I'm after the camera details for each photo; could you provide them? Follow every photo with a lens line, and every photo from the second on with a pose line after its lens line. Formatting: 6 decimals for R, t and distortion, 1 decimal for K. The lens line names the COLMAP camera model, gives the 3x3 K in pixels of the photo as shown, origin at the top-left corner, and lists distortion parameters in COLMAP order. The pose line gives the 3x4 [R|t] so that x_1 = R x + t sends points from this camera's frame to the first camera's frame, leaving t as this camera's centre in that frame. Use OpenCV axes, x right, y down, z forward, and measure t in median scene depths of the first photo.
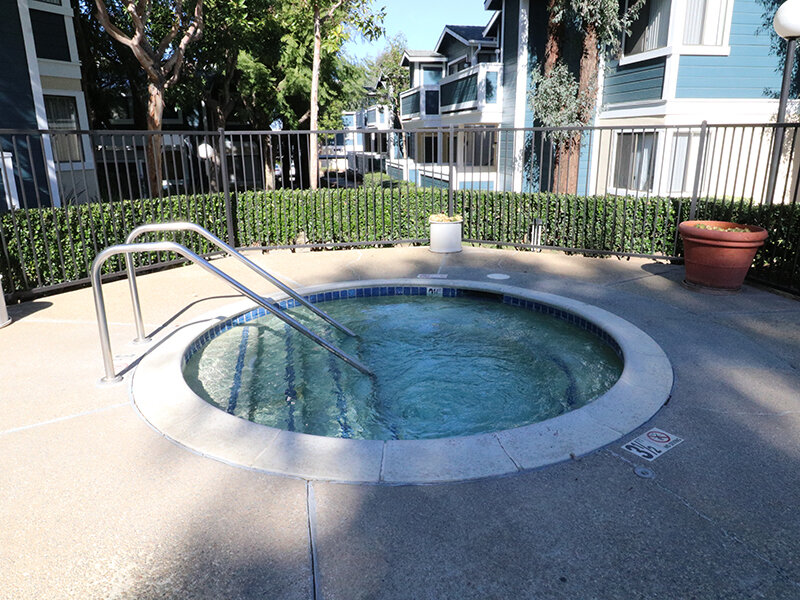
lens RADIAL K [[562.2, 0, 400.0], [0, 562.2, 300.0], [0, 0, 1]] dist [0.001903, 0.000813]
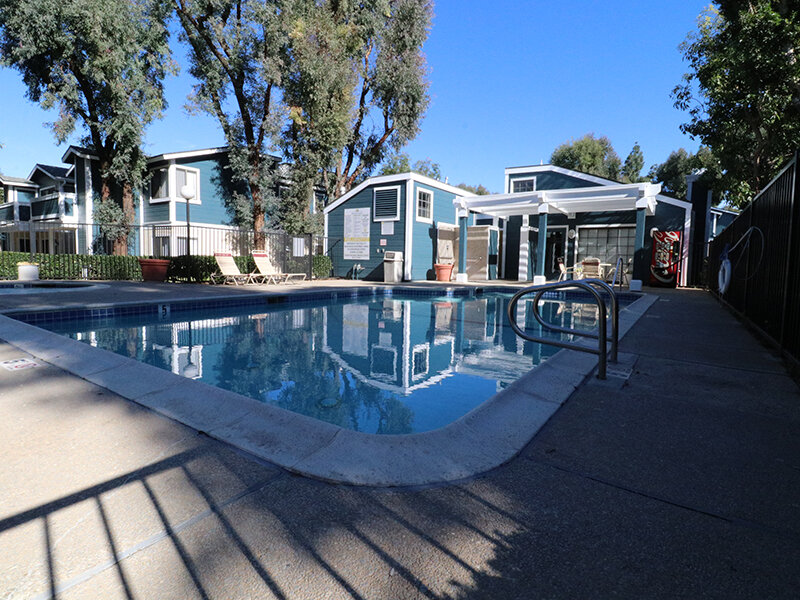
lens RADIAL K [[416.6, 0, 400.6], [0, 416.6, 288.4], [0, 0, 1]] dist [0.000630, -0.018146]
pose [[0.710320, -0.020618, 0.703577, -0.004485], [0.164527, 0.976744, -0.137481, 0.174658], [-0.684380, 0.213413, 0.697193, -0.440755]]
